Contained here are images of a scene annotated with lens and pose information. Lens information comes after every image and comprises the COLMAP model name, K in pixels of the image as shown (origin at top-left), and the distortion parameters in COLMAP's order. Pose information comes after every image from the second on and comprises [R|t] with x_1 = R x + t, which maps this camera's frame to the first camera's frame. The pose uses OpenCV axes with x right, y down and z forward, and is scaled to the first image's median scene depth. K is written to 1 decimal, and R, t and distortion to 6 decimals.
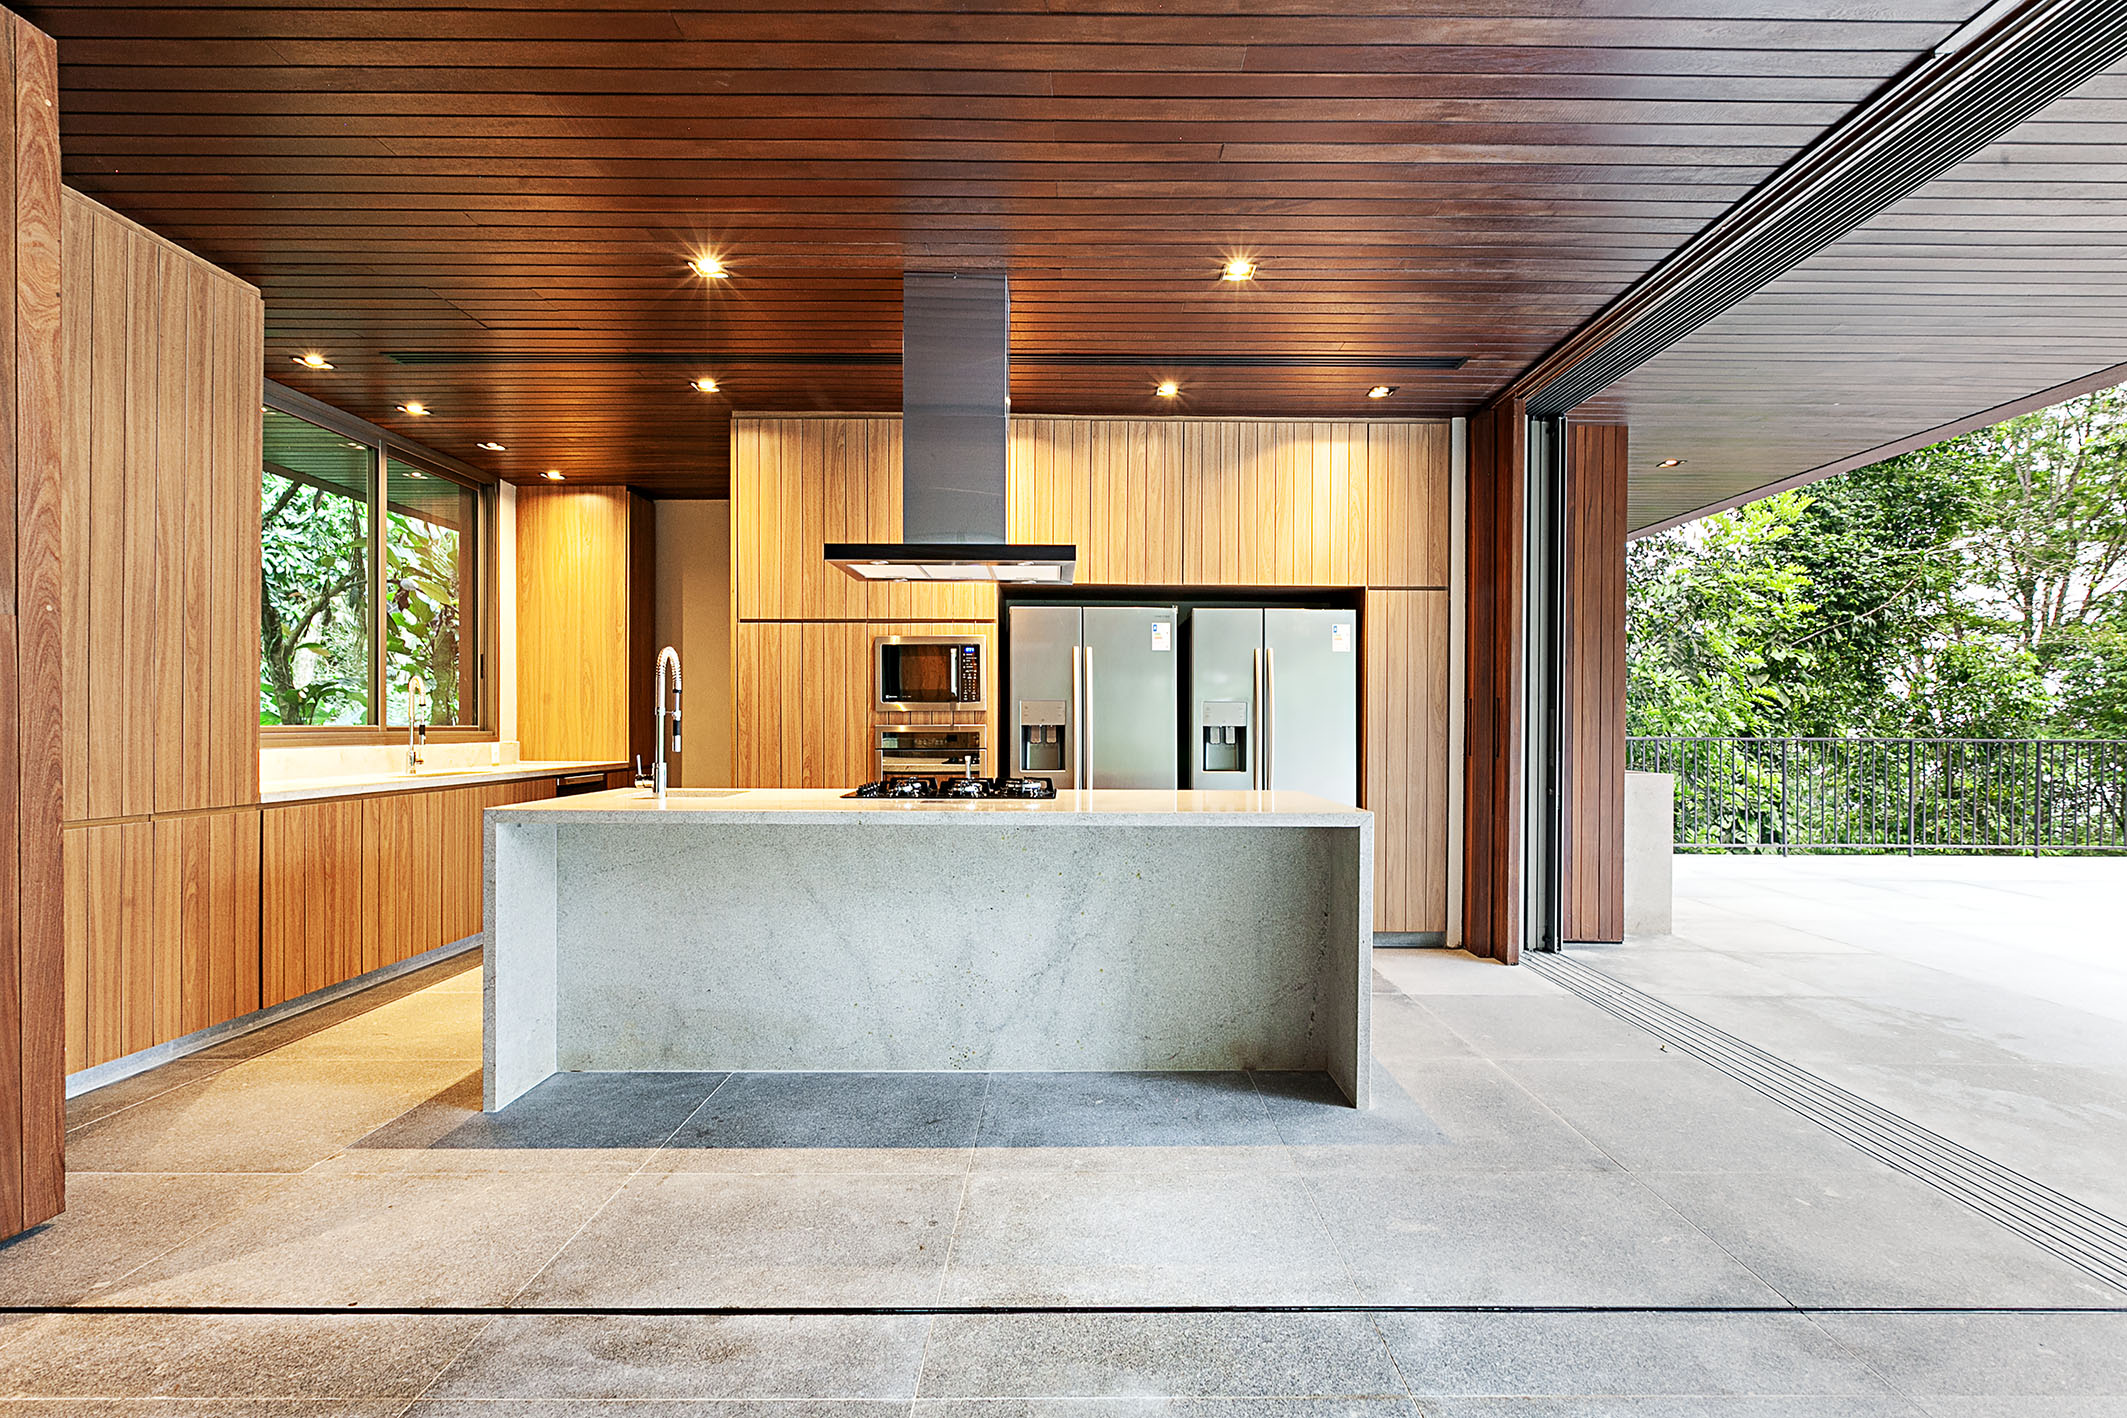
lens RADIAL K [[1031.4, 0, 1090.2], [0, 1031.4, 730.6], [0, 0, 1]] dist [-0.012572, 0.004345]
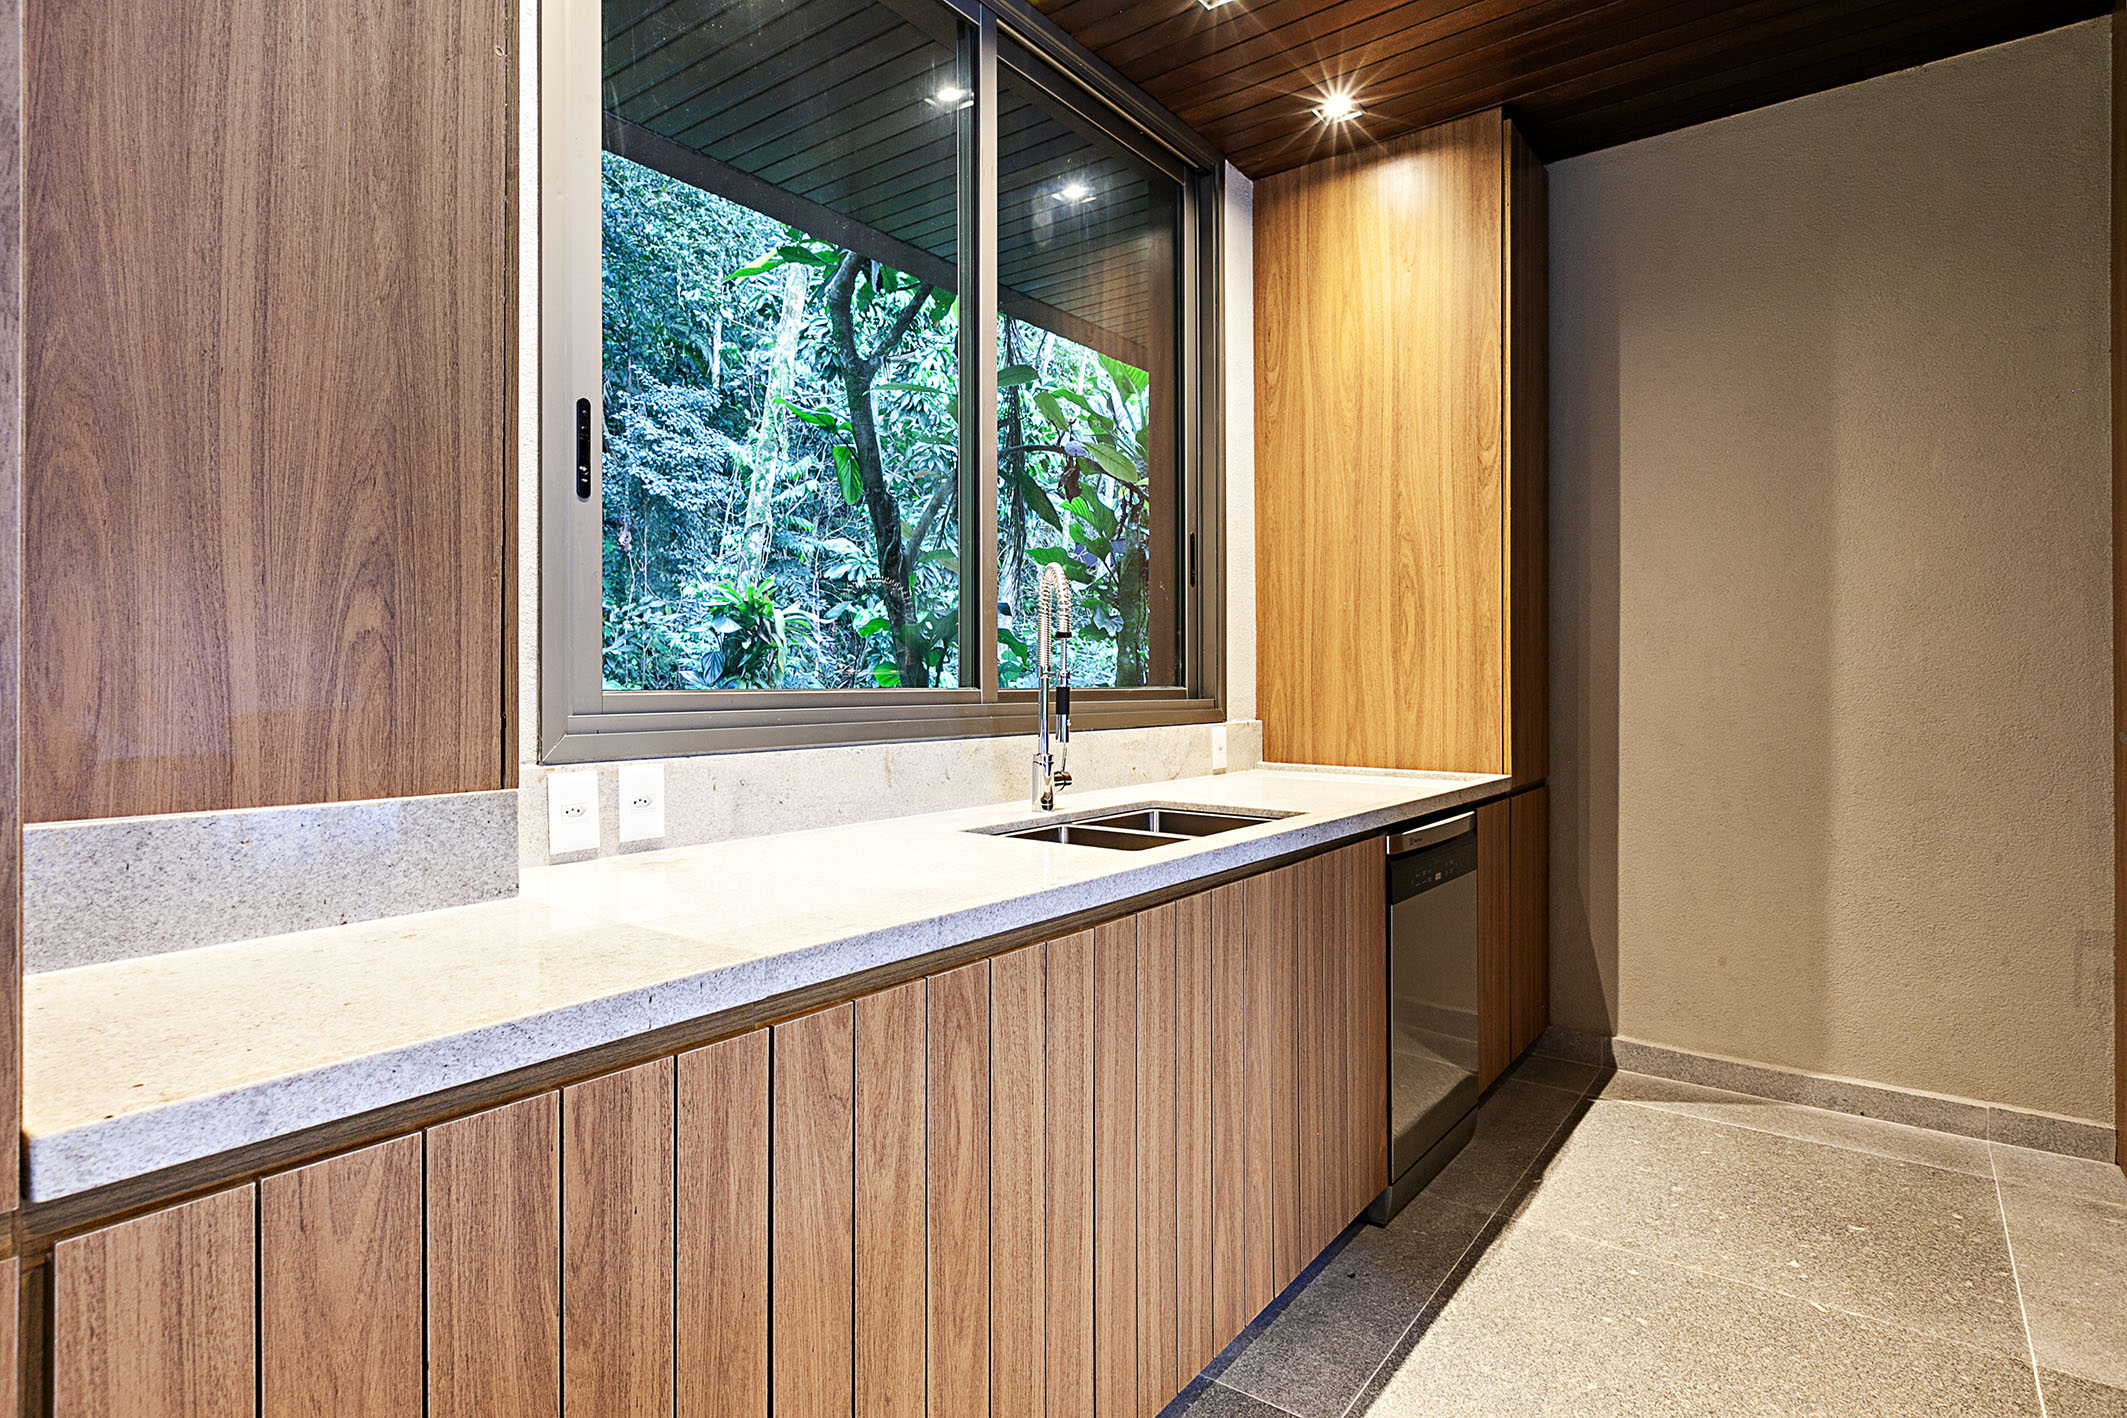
lens RADIAL K [[1144.0, 0, 980.7], [0, 1144.0, 669.0], [0, 0, 1]] dist [0.029419, -0.000030]
pose [[0.765863, -0.006008, -0.642976, -0.427339], [-0.004200, 0.999888, -0.014346, -0.006631], [0.642990, 0.013688, 0.765752, 0.697388]]
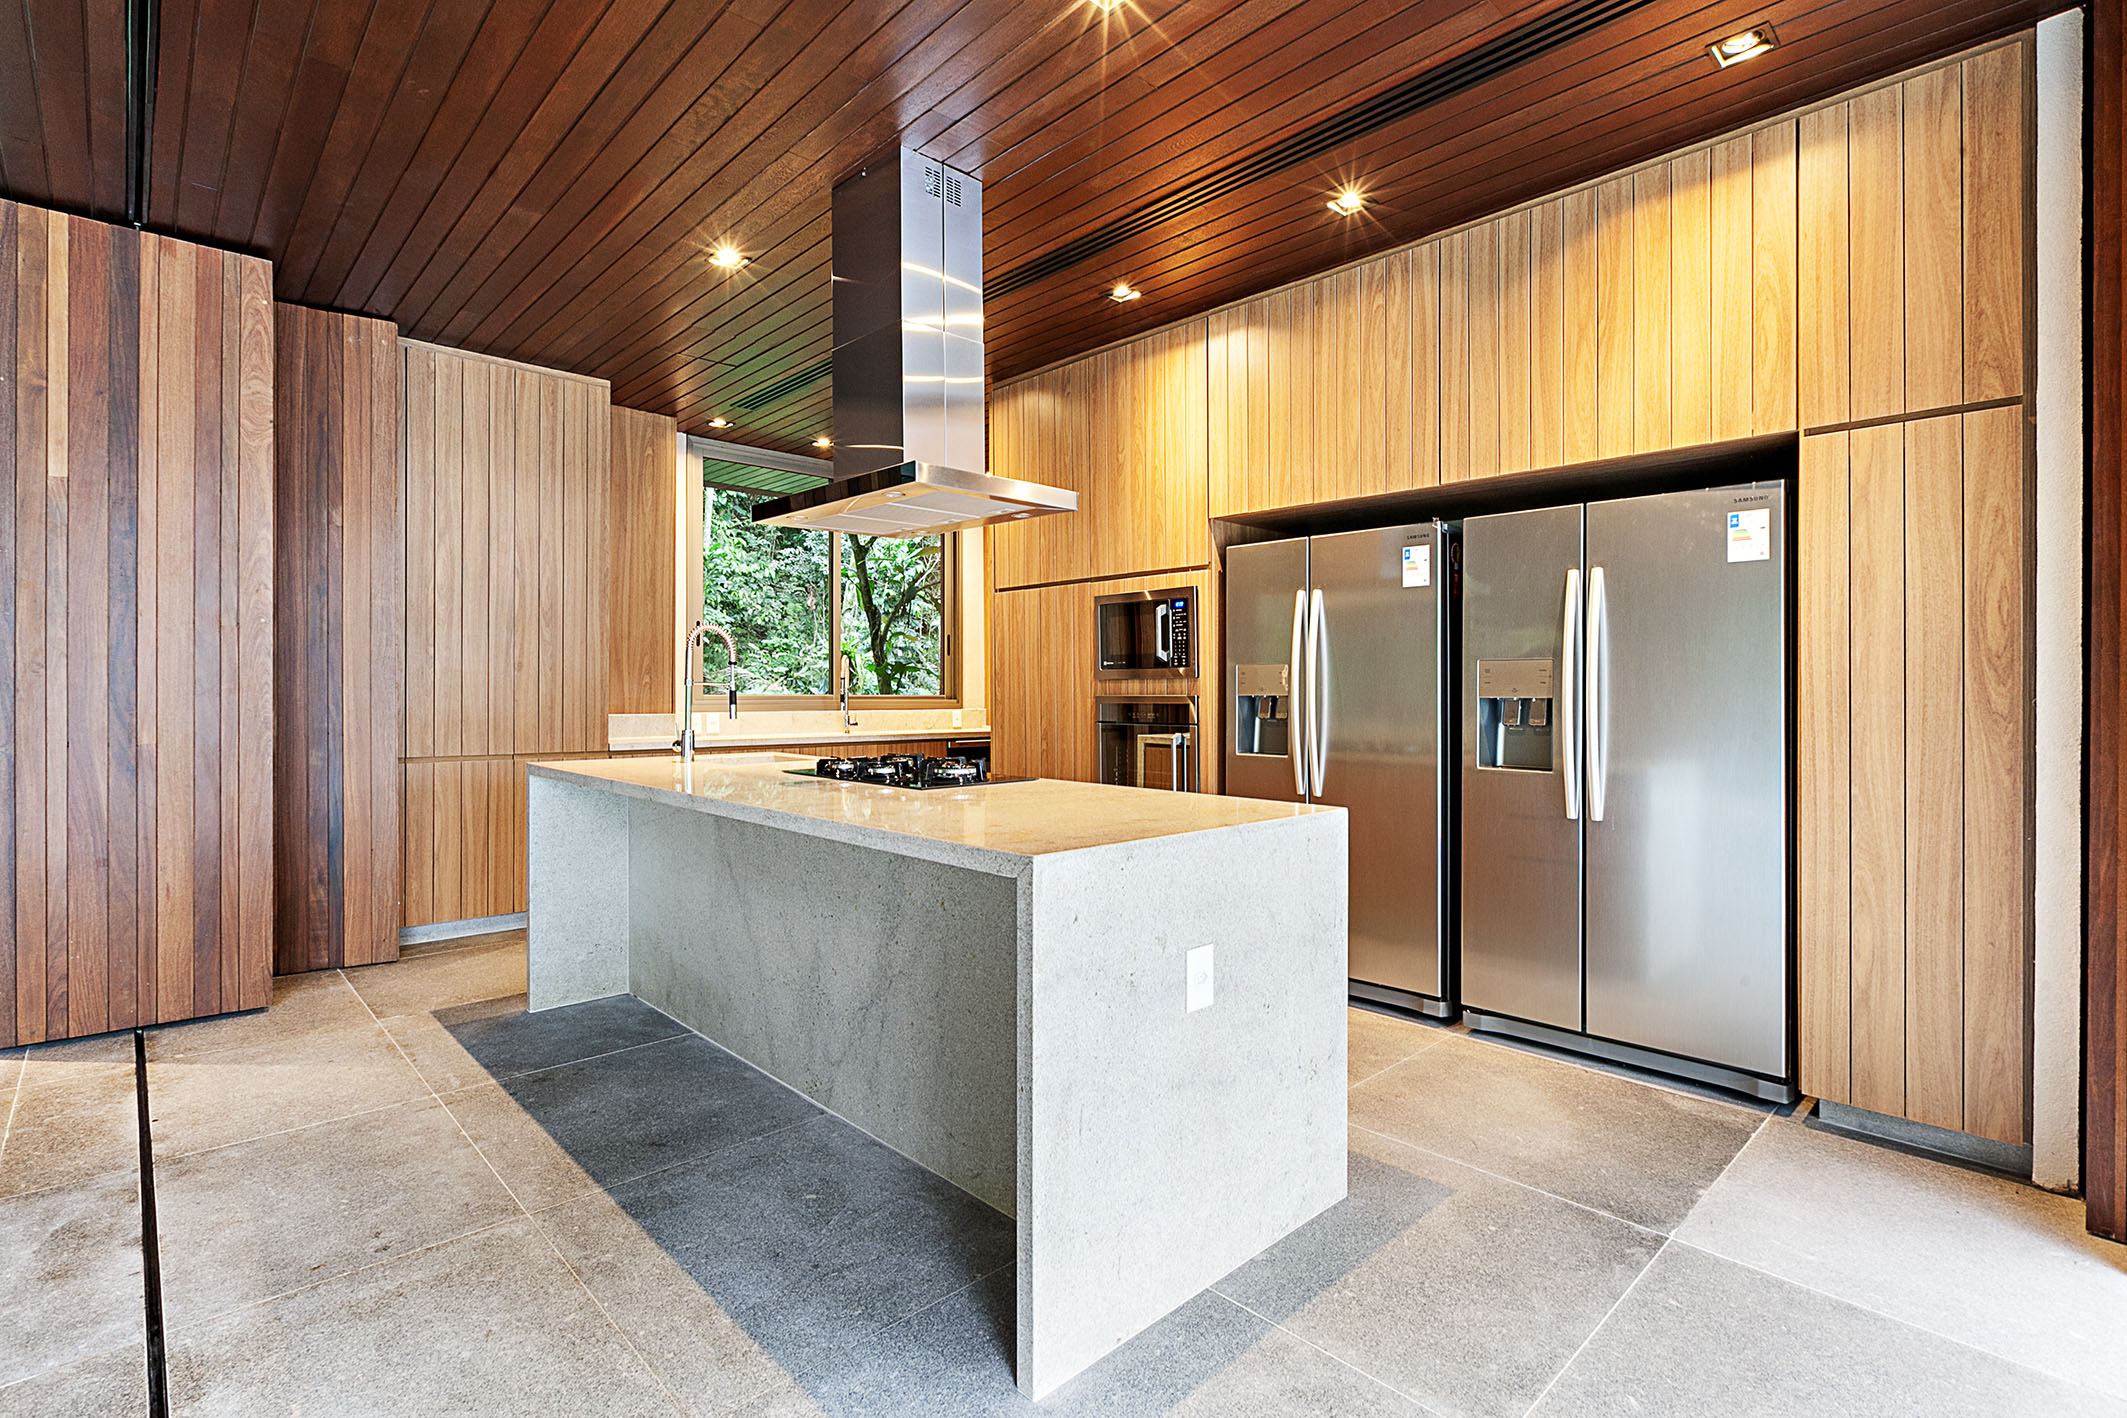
lens RADIAL K [[975.2, 0, 1002.3], [0, 975.2, 692.3], [0, 0, 1]] dist [0.000557, -0.001498]
pose [[0.659366, -0.000971, -0.751822, 0.387083], [-0.005359, 0.999968, -0.005991, -0.002365], [0.751803, 0.007979, 0.659339, 0.385326]]
